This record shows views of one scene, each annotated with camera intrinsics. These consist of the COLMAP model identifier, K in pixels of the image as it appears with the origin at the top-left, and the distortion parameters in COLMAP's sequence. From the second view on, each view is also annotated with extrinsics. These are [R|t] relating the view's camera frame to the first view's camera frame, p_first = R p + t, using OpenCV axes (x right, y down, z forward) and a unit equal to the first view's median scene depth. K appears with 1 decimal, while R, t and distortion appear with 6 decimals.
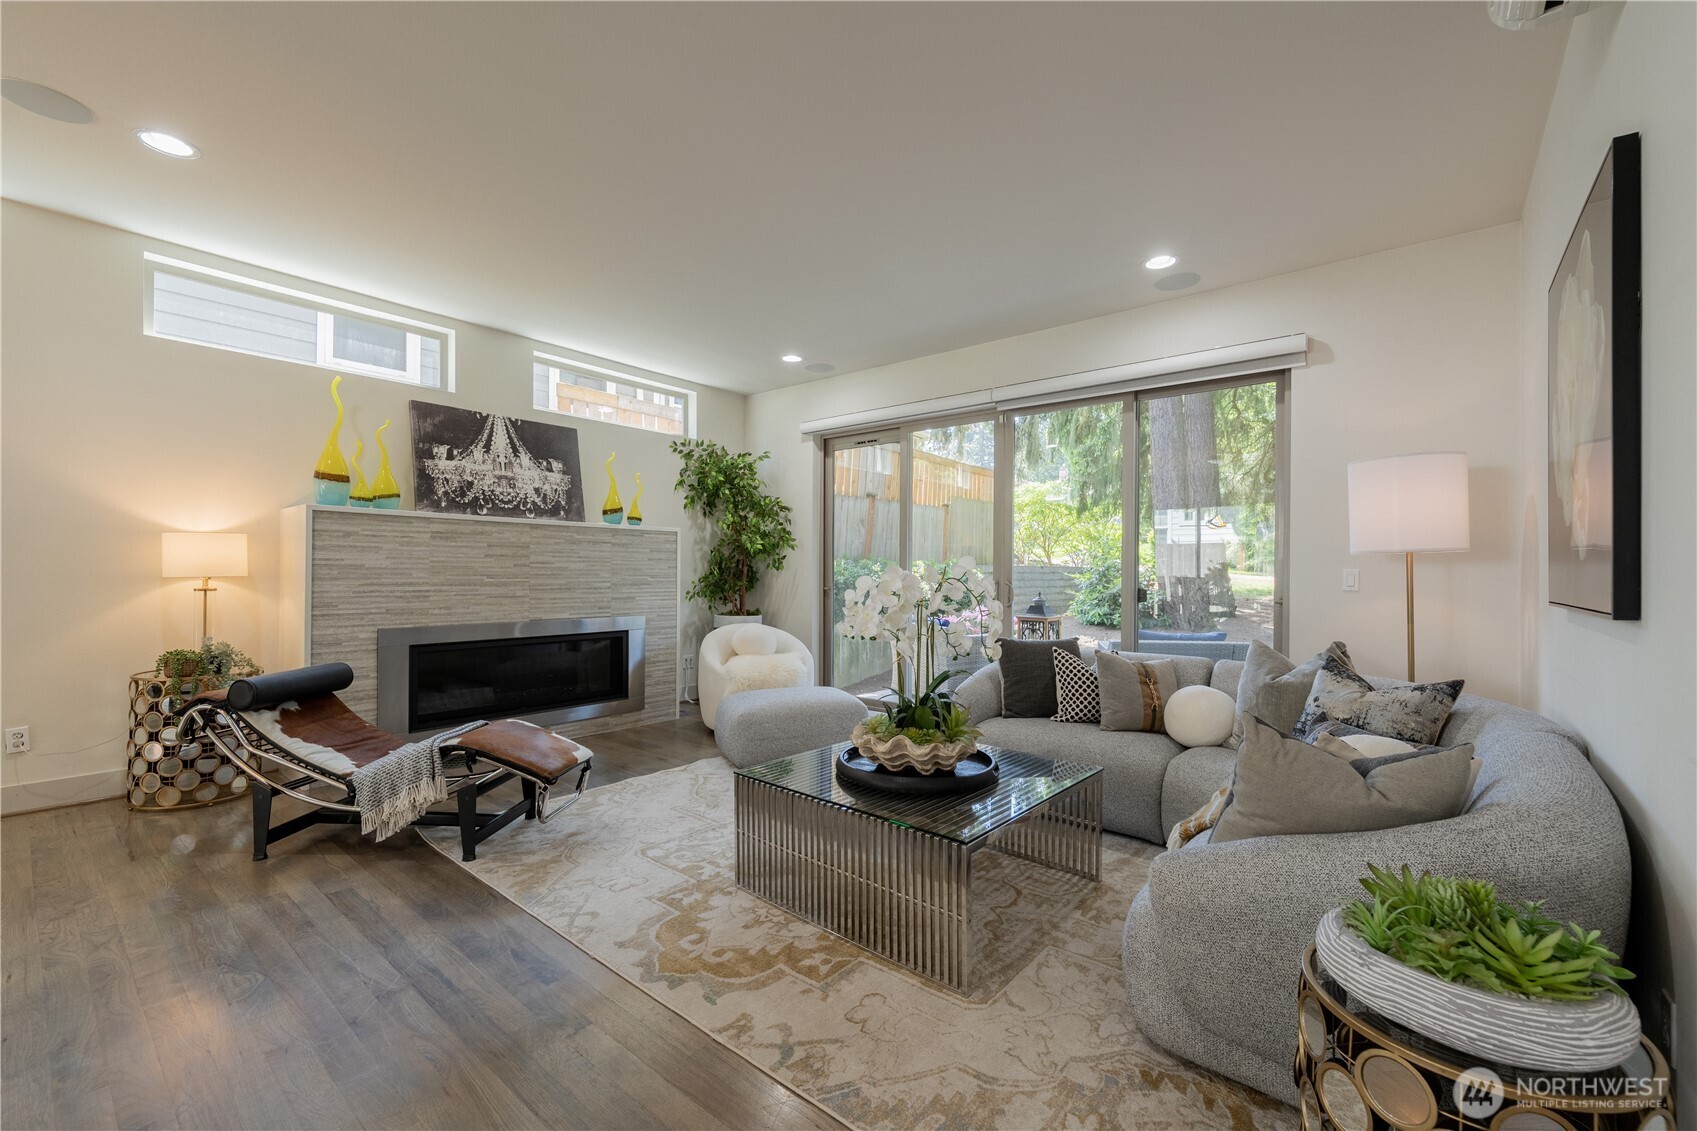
lens RADIAL K [[693.7, 0, 843.6], [0, 693.7, 578.9], [0, 0, 1]] dist [-0.000342, -0.000930]
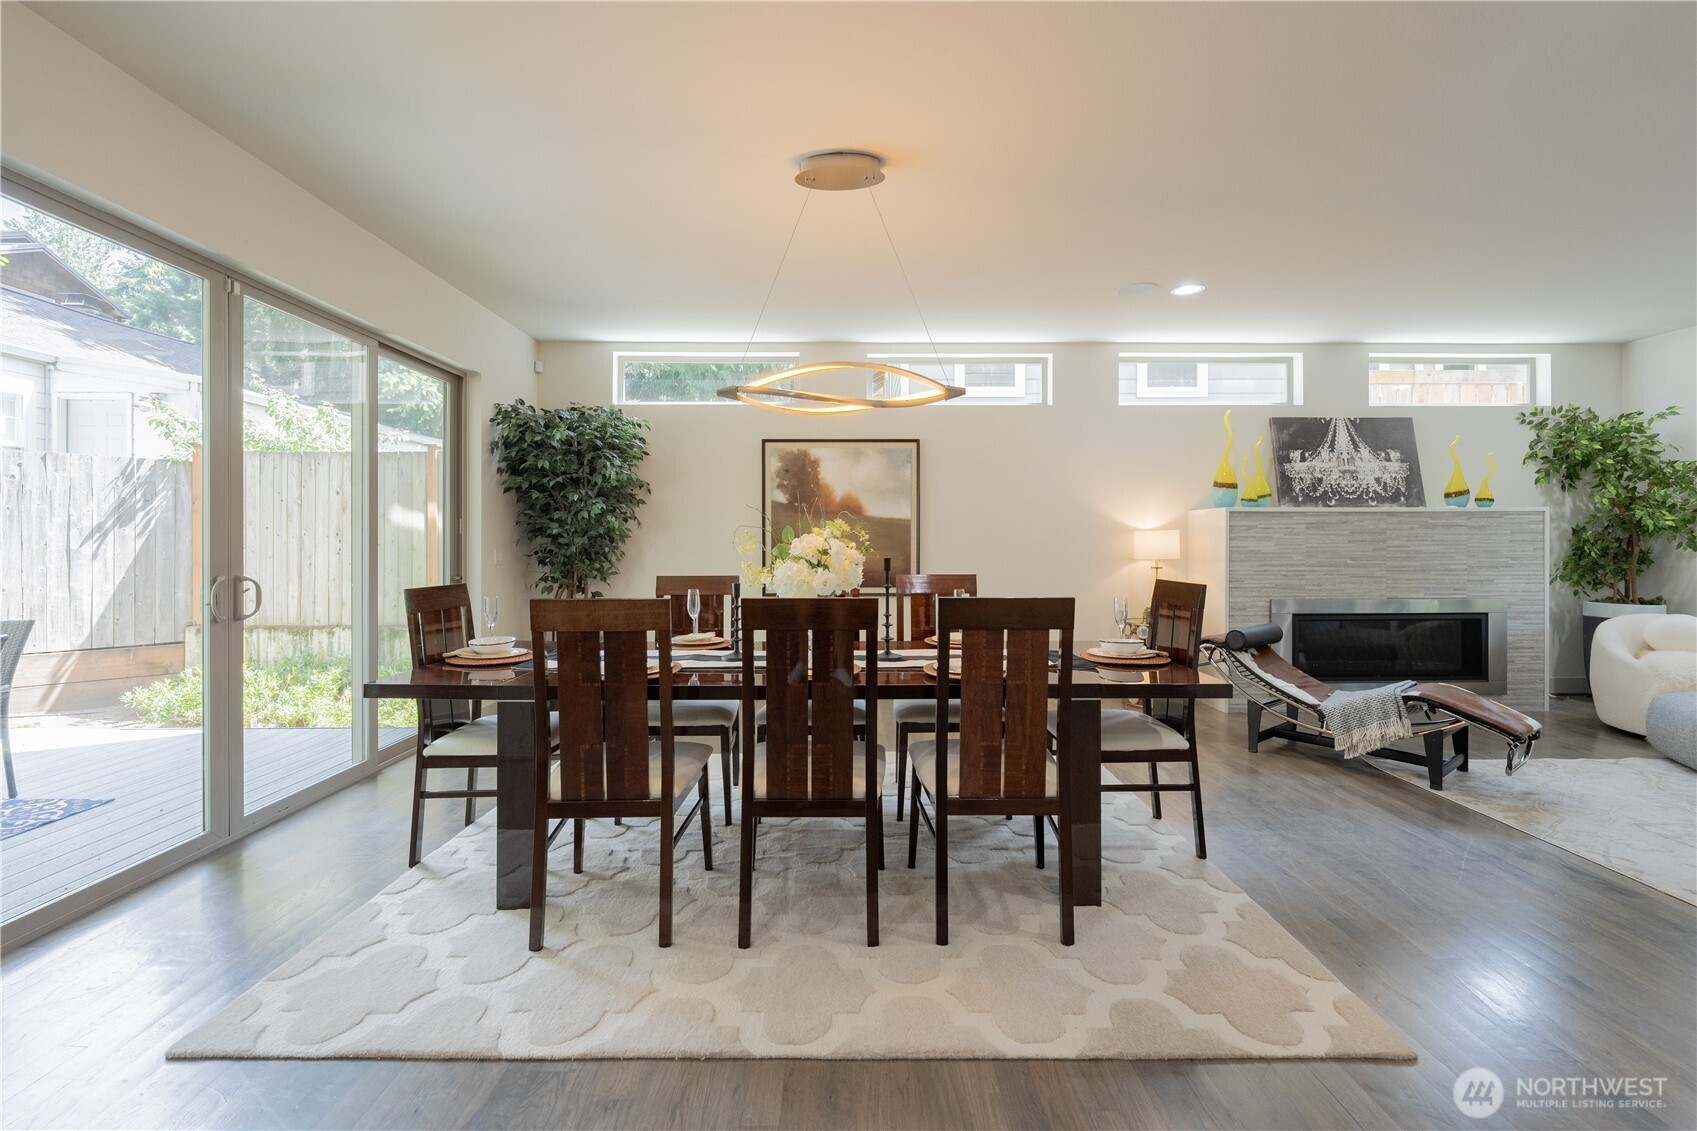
lens RADIAL K [[693.7, 0, 845.1], [0, 693.7, 541.0], [0, 0, 1]] dist [-0.000342, -0.000930]
pose [[0.645439, -0.009588, -0.763752, -0.152938], [-0.001020, 0.999910, -0.013414, -0.015755], [0.763811, 0.009437, 0.645371, -0.363979]]
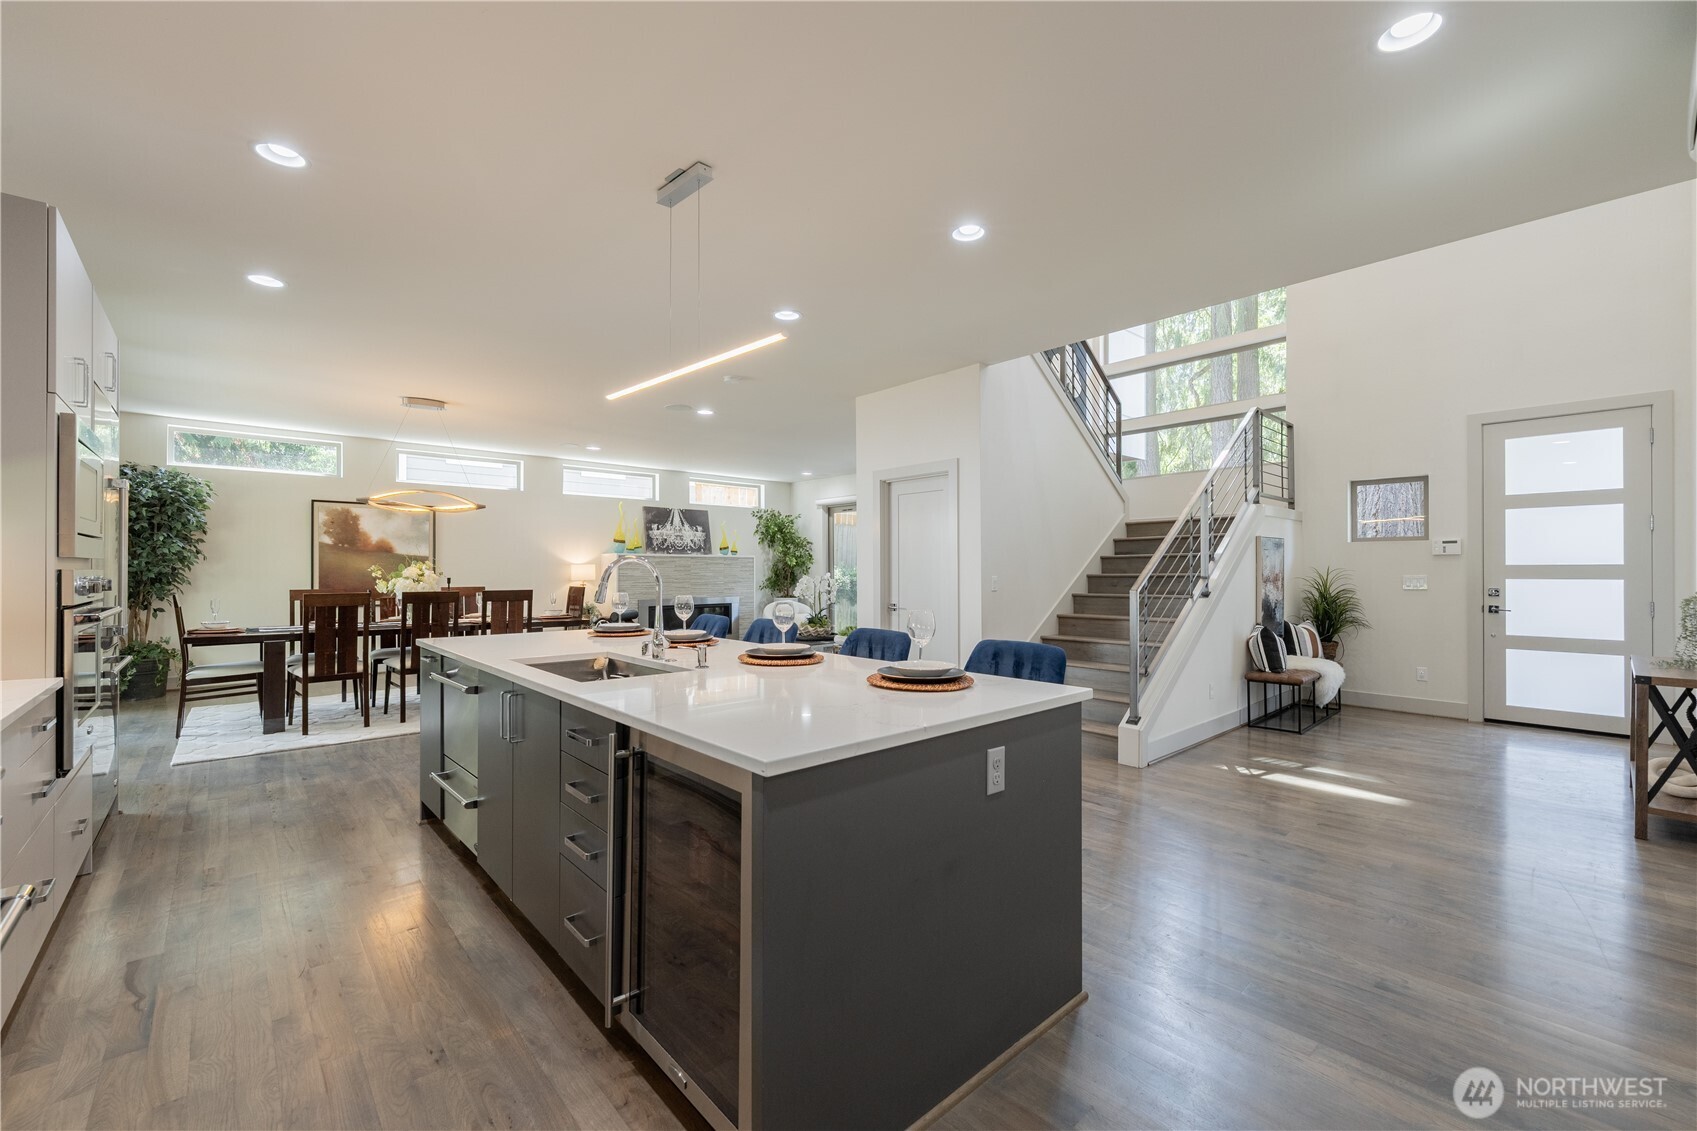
lens RADIAL K [[693.7, 0, 847.5], [0, 693.7, 567.0], [0, 0, 1]] dist [-0.000342, -0.000930]
pose [[0.990677, -0.009177, -0.135925, 0.371100], [0.007001, 0.999840, -0.016475, -0.002267], [0.136054, 0.015369, 0.990582, -1.184528]]
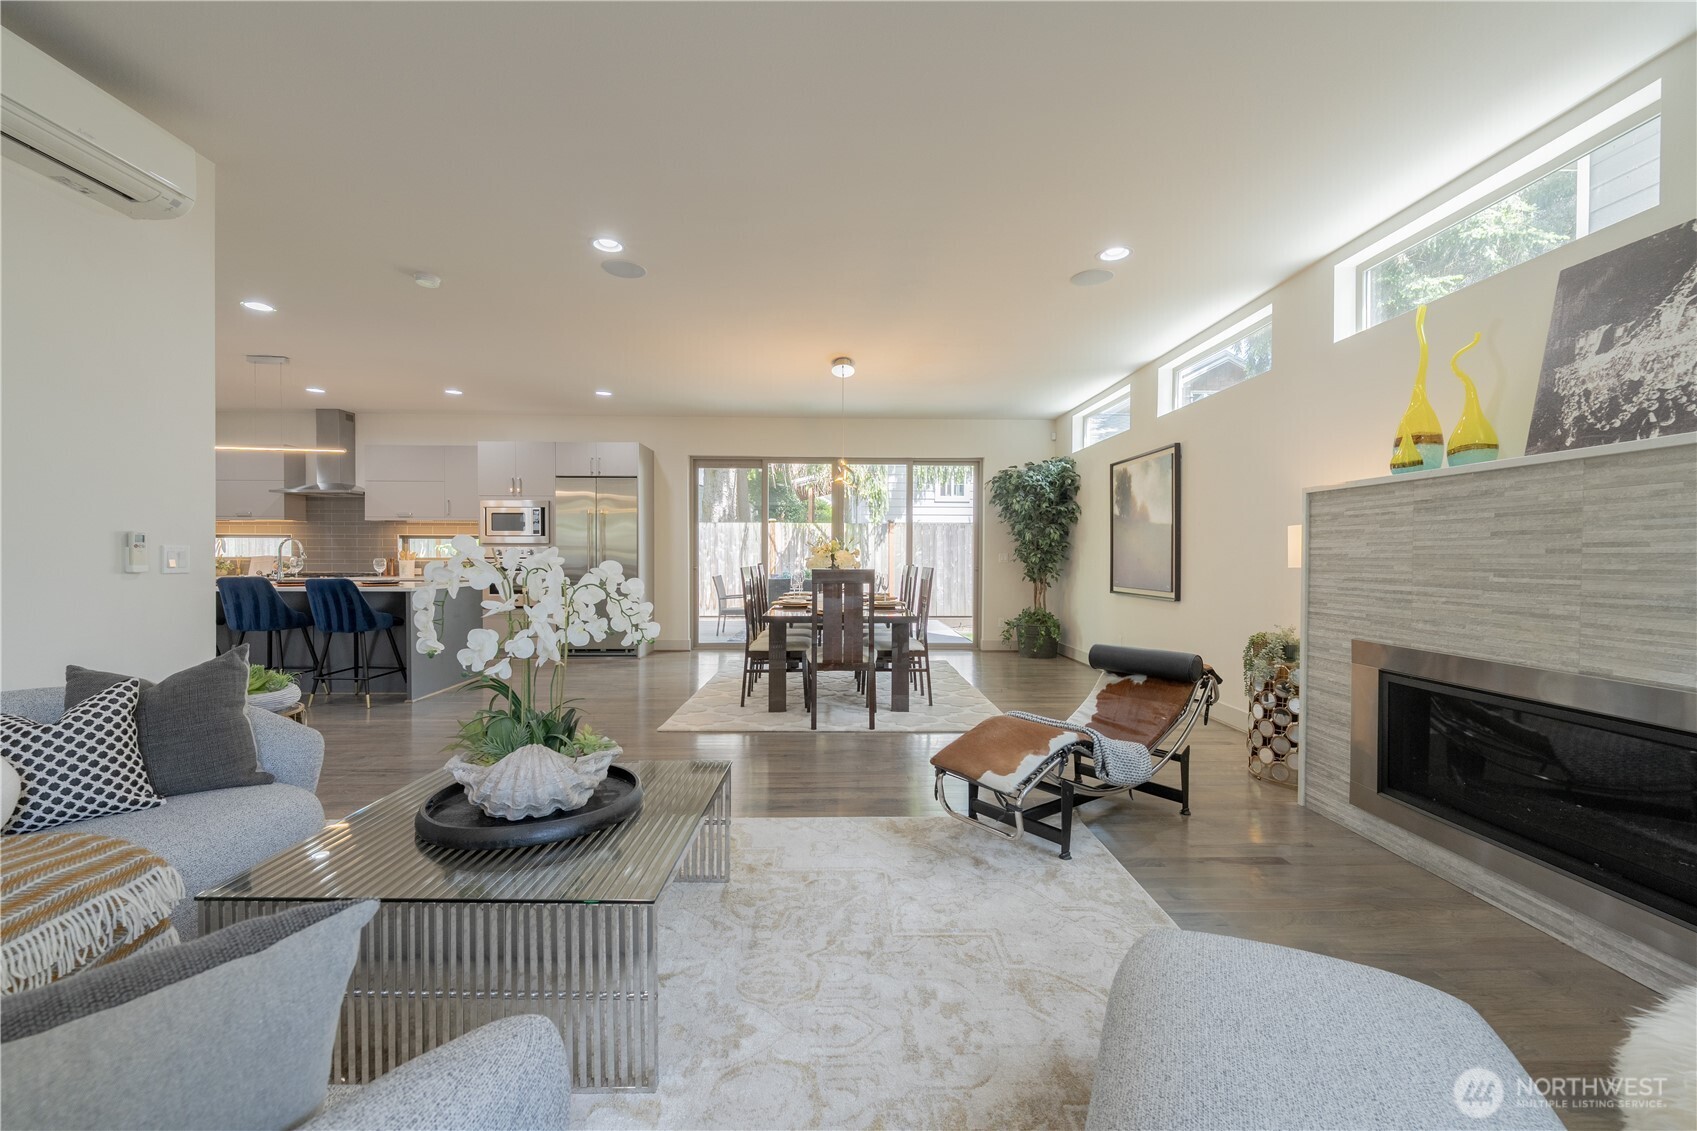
lens RADIAL K [[693.7, 0, 847.5], [0, 693.7, 563.6], [0, 0, 1]] dist [-0.000342, -0.000930]
pose [[-0.751955, -0.004821, -0.659197, 0.193964], [-0.016693, 0.999792, 0.011729, -0.007726], [0.659003, 0.019823, -0.751879, 0.964195]]
